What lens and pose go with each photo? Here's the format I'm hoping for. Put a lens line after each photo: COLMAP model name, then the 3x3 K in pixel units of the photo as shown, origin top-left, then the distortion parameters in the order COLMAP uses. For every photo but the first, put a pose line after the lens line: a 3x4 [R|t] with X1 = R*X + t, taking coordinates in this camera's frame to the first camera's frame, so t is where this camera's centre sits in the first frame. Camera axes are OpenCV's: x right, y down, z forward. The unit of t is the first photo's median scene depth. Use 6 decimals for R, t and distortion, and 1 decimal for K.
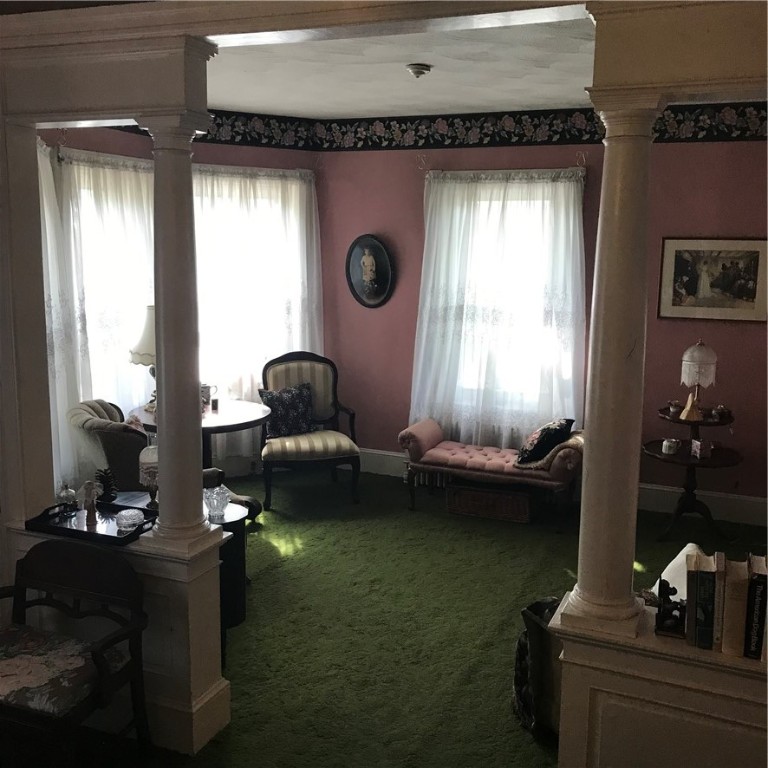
lens RADIAL K [[872.8, 0, 384.0], [0, 872.8, 384.0], [0, 0, 1]] dist [0.101666, -0.120426]
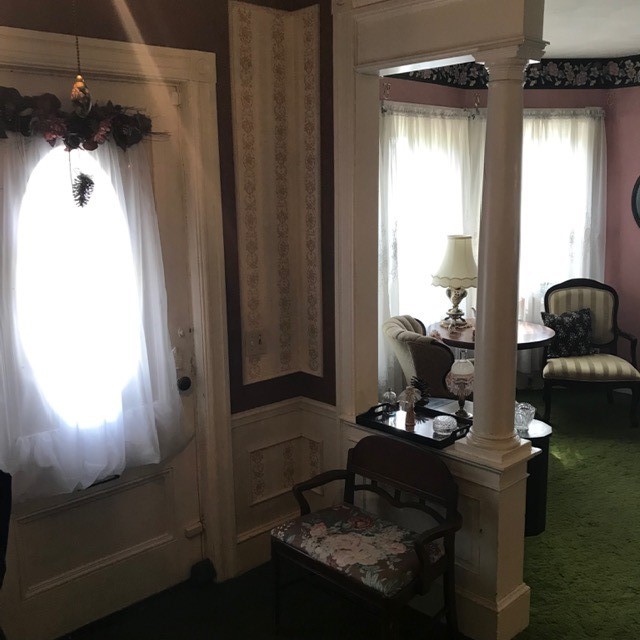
lens RADIAL K [[727.3, 0, 320.0], [0, 727.3, 320.0], [0, 0, 1]] dist [0.101666, -0.120426]
pose [[0.922250, 0.048346, -0.383560, -0.077369], [-0.041069, 0.998788, 0.027144, 0.003483], [0.384407, -0.009281, 0.923117, 0.085018]]
